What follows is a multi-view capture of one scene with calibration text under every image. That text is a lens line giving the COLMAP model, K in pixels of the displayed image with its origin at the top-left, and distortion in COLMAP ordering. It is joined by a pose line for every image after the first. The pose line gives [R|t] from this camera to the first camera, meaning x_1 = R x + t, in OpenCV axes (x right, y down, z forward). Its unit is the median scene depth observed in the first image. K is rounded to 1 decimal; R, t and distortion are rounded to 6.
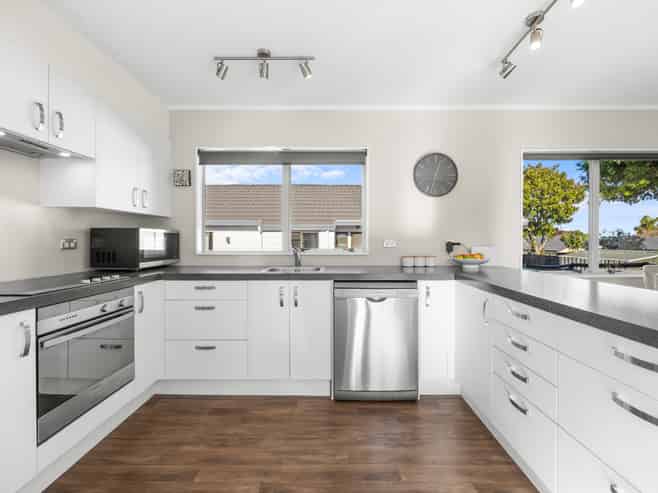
lens RADIAL K [[287.1, 0, 332.9], [0, 287.1, 242.8], [0, 0, 1]] dist [-0.001751, -0.000027]
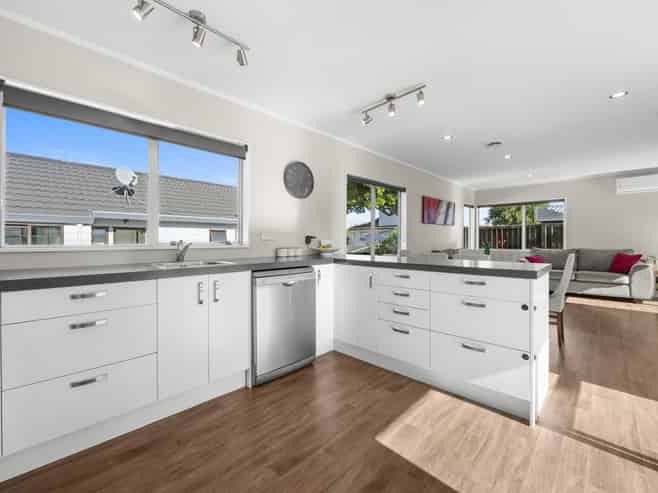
lens RADIAL K [[287.1, 0, 328.9], [0, 287.1, 241.9], [0, 0, 1]] dist [-0.001751, -0.000027]
pose [[0.694200, -0.003877, 0.719772, -0.492981], [0.004098, 0.999991, 0.001434, 0.025849], [-0.719771, 0.001954, 0.694209, 0.085168]]
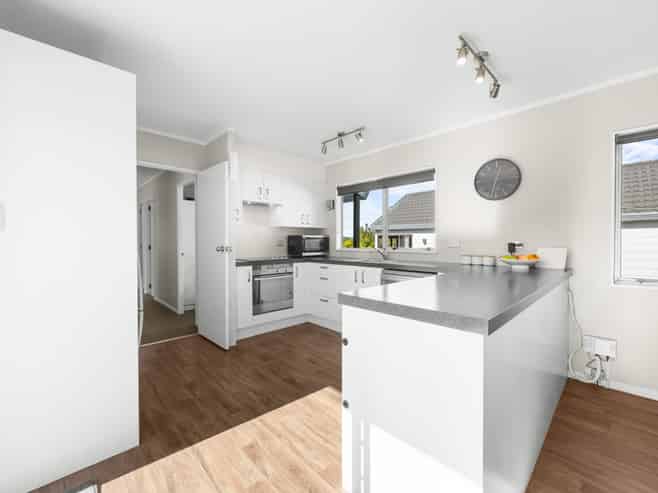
lens RADIAL K [[287.1, 0, 327.7], [0, 287.1, 246.1], [0, 0, 1]] dist [-0.001751, -0.000027]
pose [[0.688340, 0.010372, -0.725314, 0.809265], [-0.005844, 0.999945, 0.008753, 0.004272], [0.725364, -0.001787, 0.688363, -0.212441]]
